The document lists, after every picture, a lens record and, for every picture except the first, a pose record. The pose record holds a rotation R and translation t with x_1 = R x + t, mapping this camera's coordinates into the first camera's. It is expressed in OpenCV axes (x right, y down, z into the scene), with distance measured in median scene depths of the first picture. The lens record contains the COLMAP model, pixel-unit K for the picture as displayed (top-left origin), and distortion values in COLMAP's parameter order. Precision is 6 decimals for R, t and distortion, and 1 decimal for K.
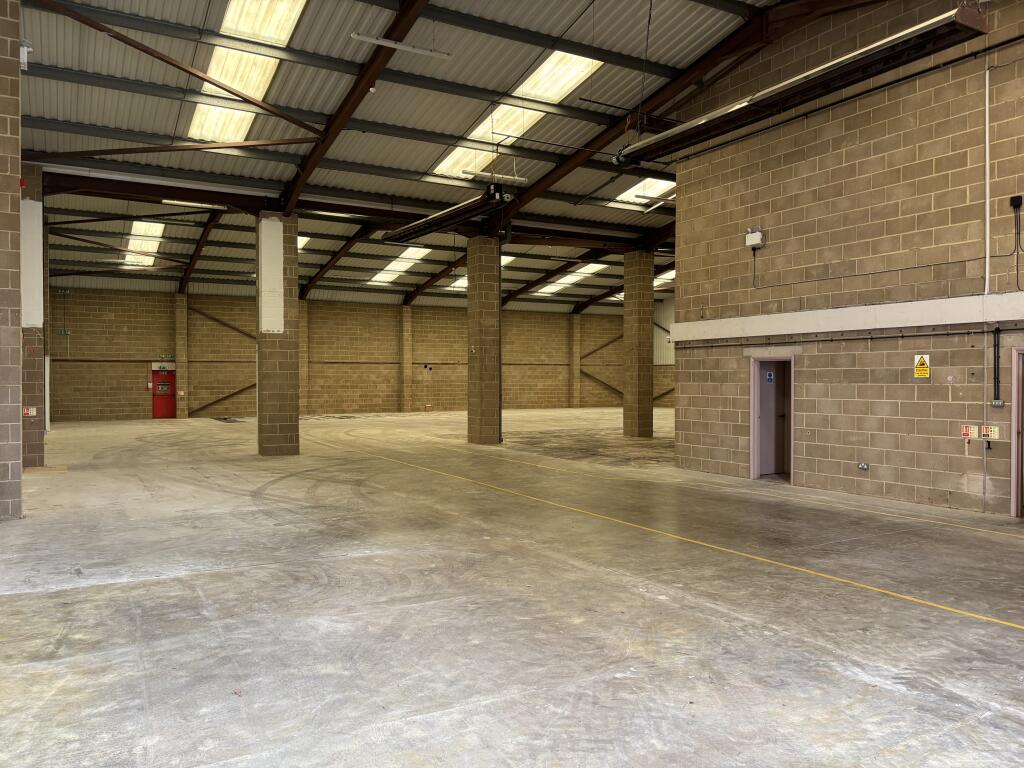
lens RADIAL K [[773.0, 0, 508.6], [0, 773.0, 392.5], [0, 0, 1]] dist [0.039229, -0.032128]
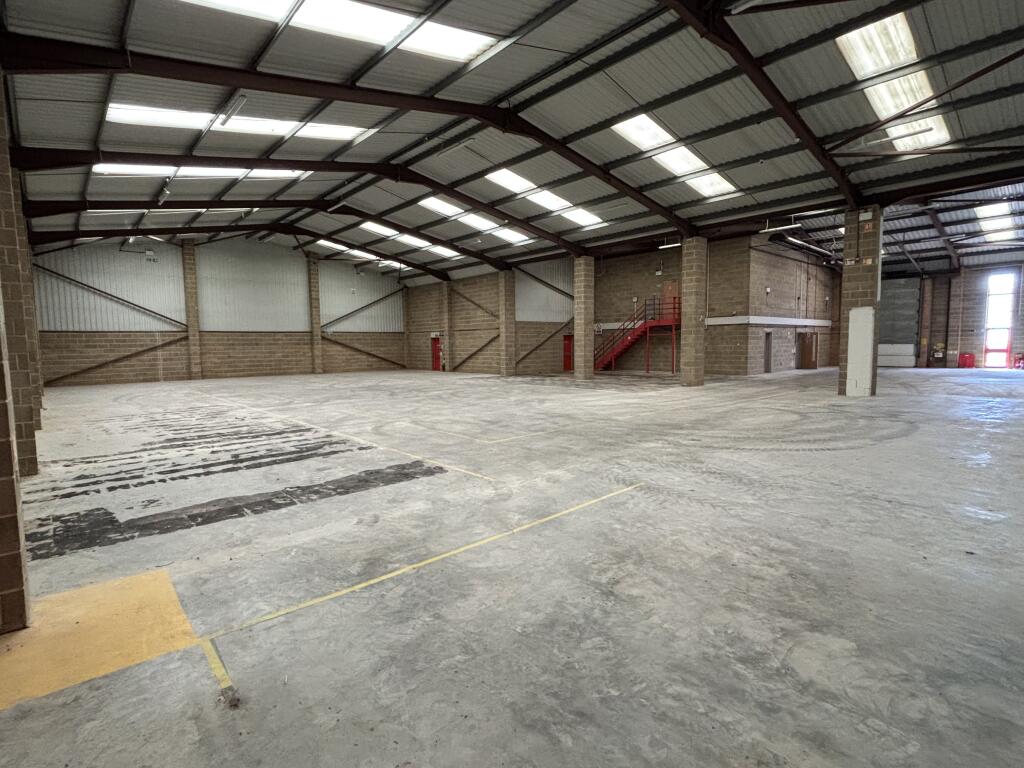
lens RADIAL K [[505.8, 0, 509.6], [0, 505.8, 385.2], [0, 0, 1]] dist [0.000720, 0.000857]
pose [[-0.217507, -0.076230, 0.973077, -1.084690], [0.032507, 0.995827, 0.085278, -0.030146], [-0.975517, 0.050181, -0.214121, 1.920370]]
